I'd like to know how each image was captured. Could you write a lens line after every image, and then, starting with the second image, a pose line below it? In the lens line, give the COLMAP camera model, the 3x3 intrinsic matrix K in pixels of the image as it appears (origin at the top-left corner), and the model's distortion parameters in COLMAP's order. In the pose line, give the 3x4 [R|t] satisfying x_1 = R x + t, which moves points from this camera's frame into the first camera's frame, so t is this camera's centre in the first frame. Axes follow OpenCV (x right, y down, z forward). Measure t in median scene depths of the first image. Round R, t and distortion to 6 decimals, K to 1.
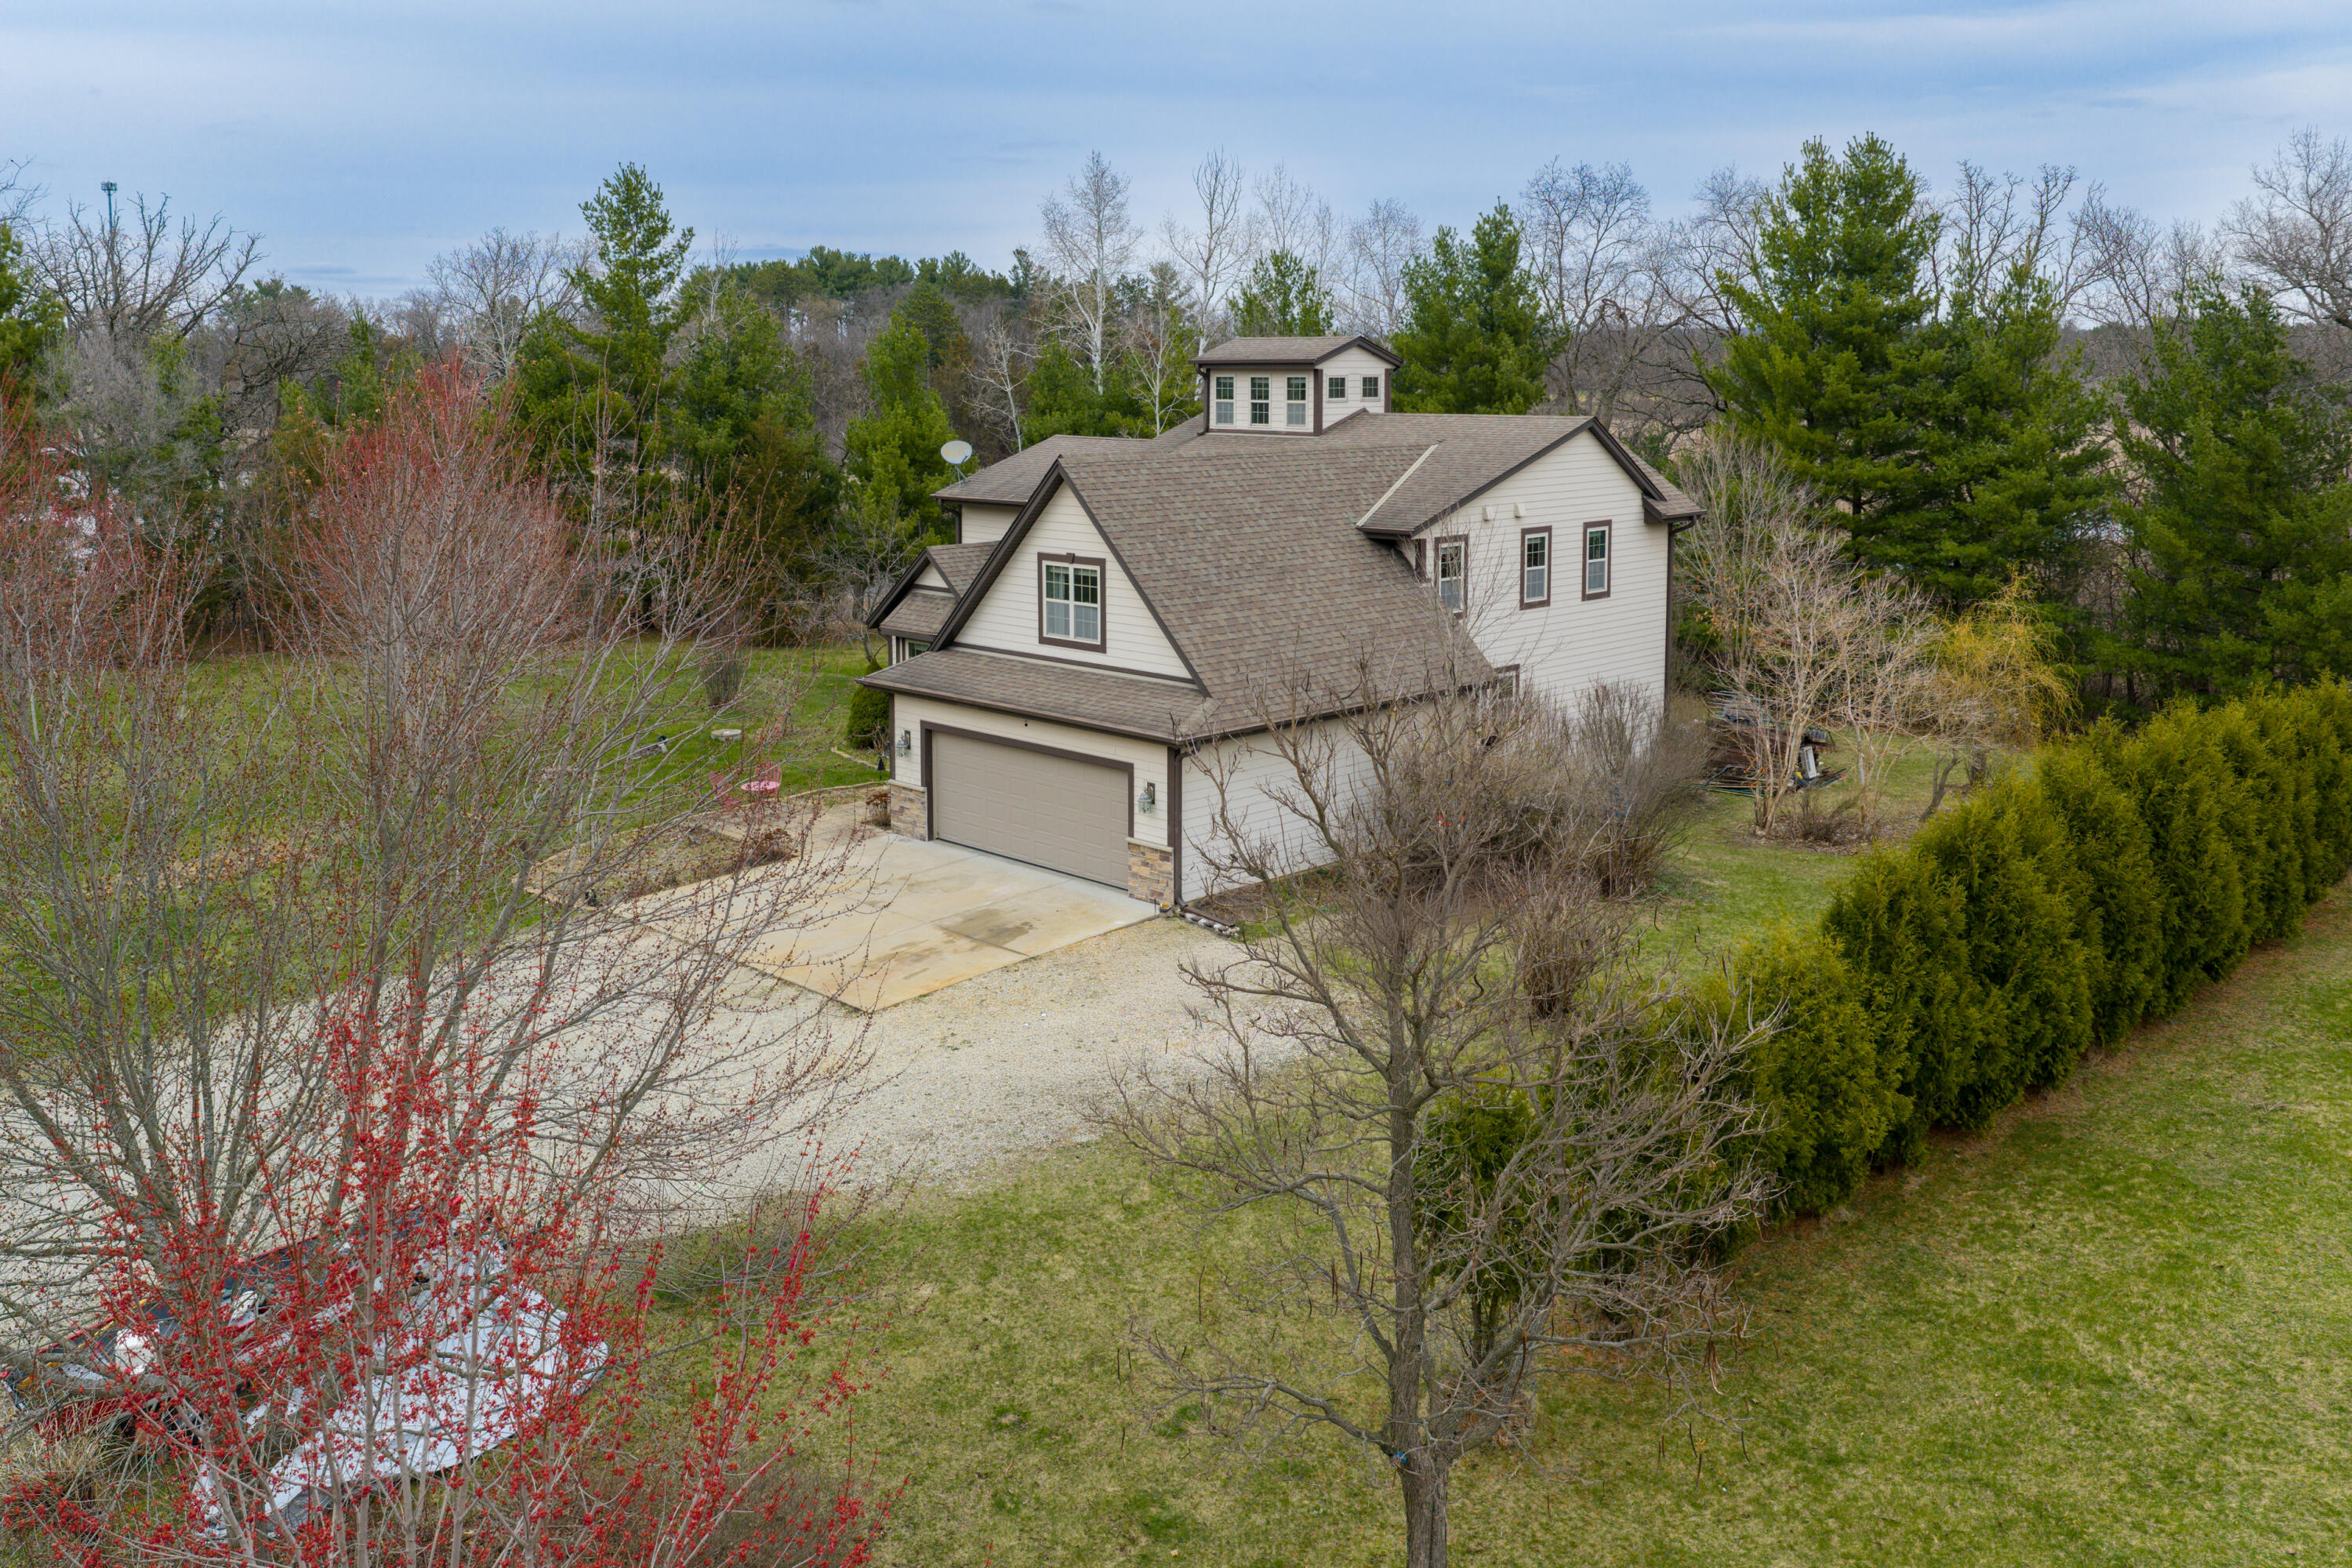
lens RADIAL K [[1939.1, 0, 1179.3], [0, 1939.1, 763.9], [0, 0, 1]] dist [0.026284, -0.028117]
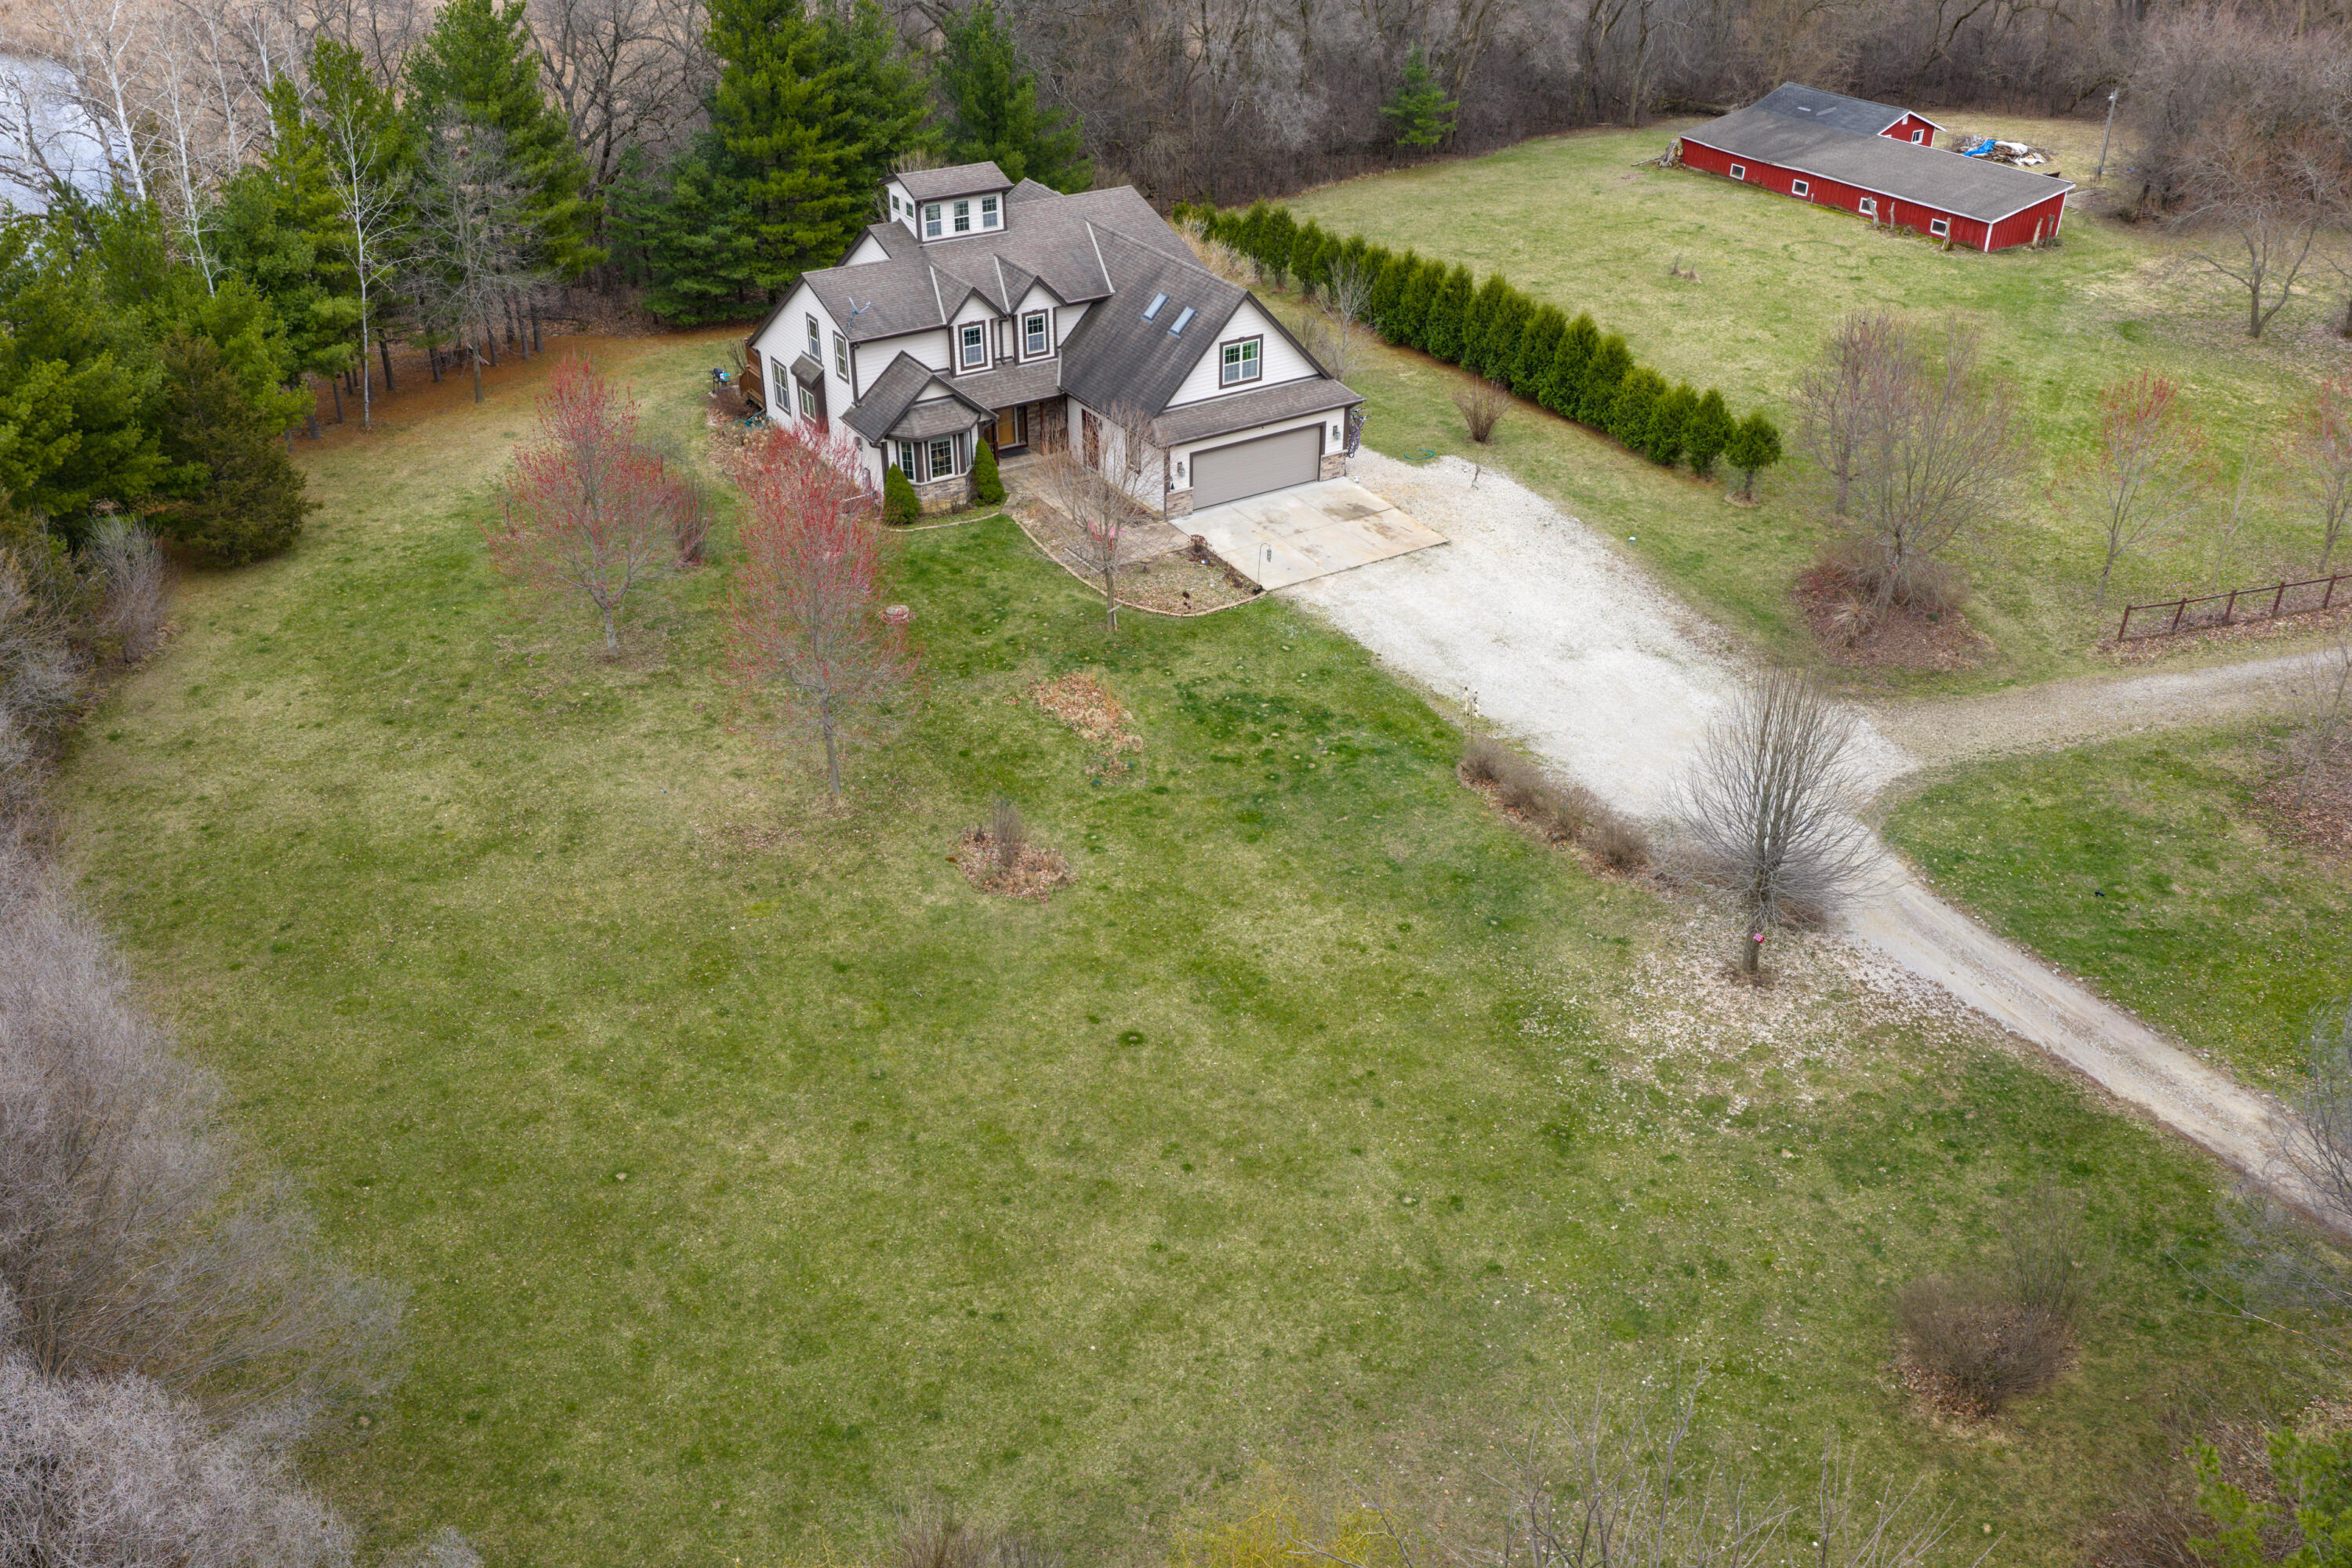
lens RADIAL K [[1939.1, 0, 1178.4], [0, 1939.1, 789.1], [0, 0, 1]] dist [0.026284, -0.028117]
pose [[0.221651, -0.505172, 0.834069, -1.810369], [0.193028, 0.861150, 0.470278, -0.608078], [-0.955830, 0.056761, 0.288387, 0.491278]]
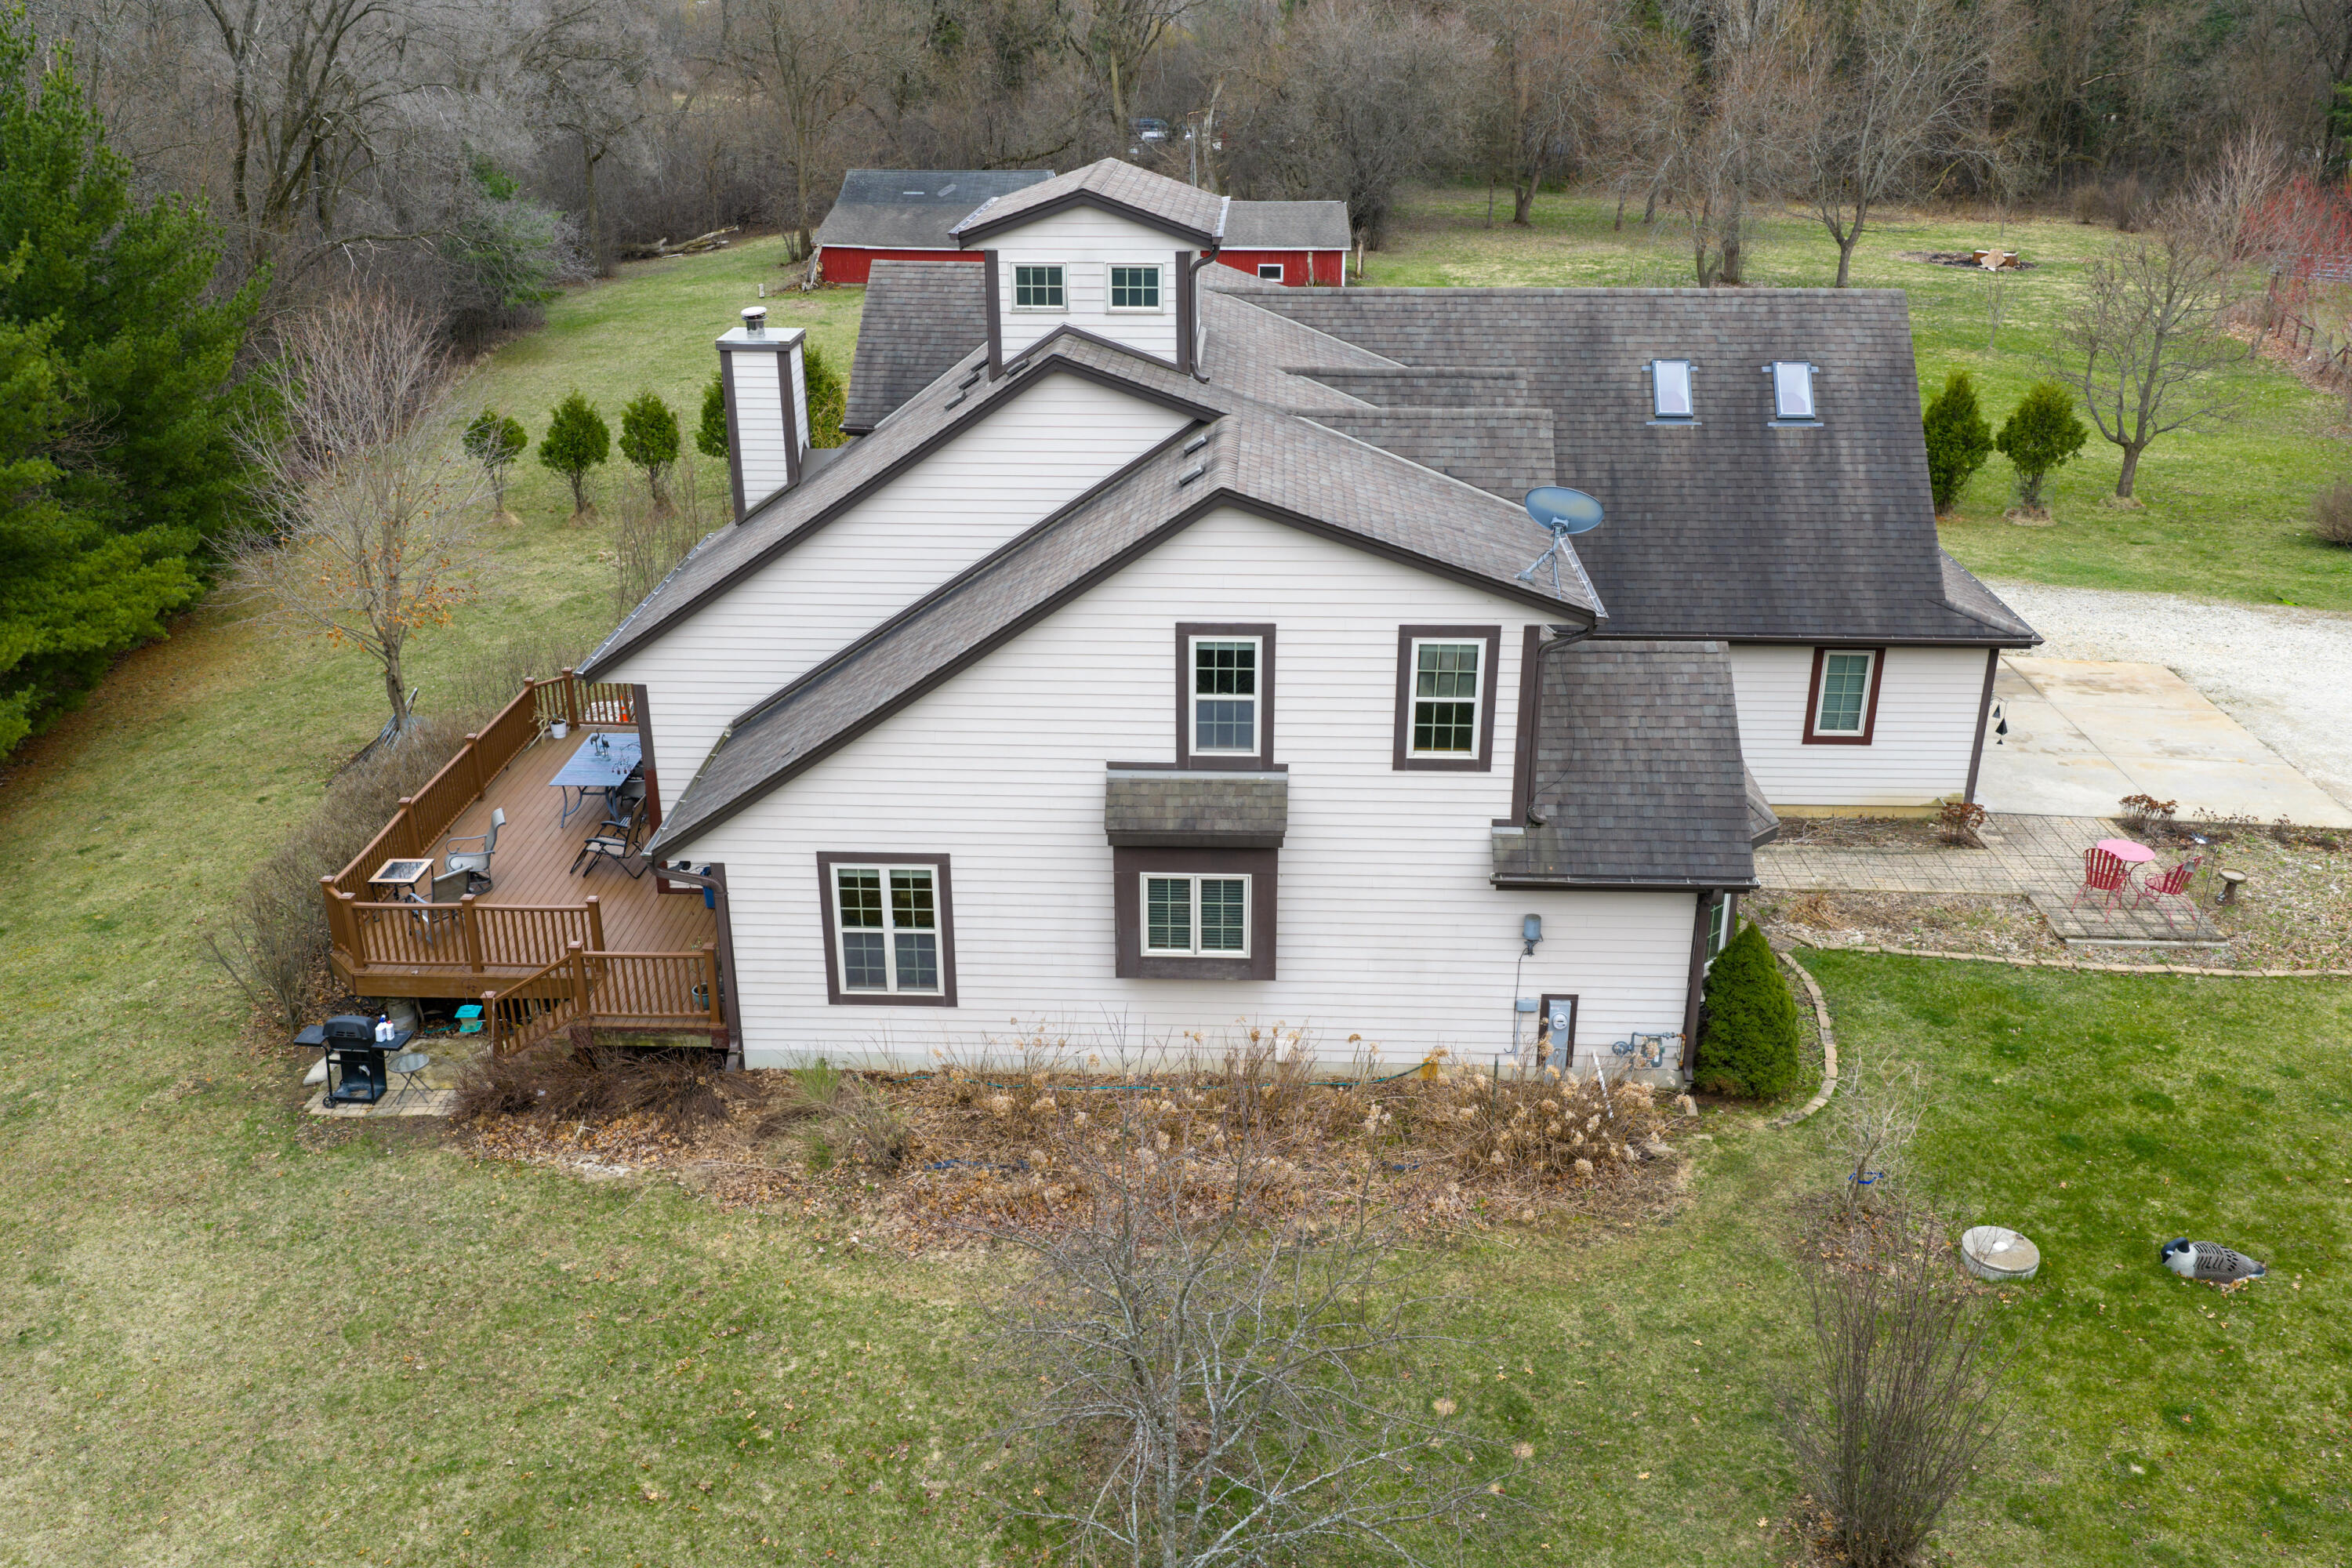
lens RADIAL K [[1939.1, 0, 1193.8], [0, 1939.1, 784.9], [0, 0, 1]] dist [0.026284, -0.028117]
pose [[-0.680849, -0.289876, 0.672619, -0.472844], [0.146413, 0.845945, 0.512778, -0.438147], [-0.717640, 0.447605, -0.533519, 1.680087]]
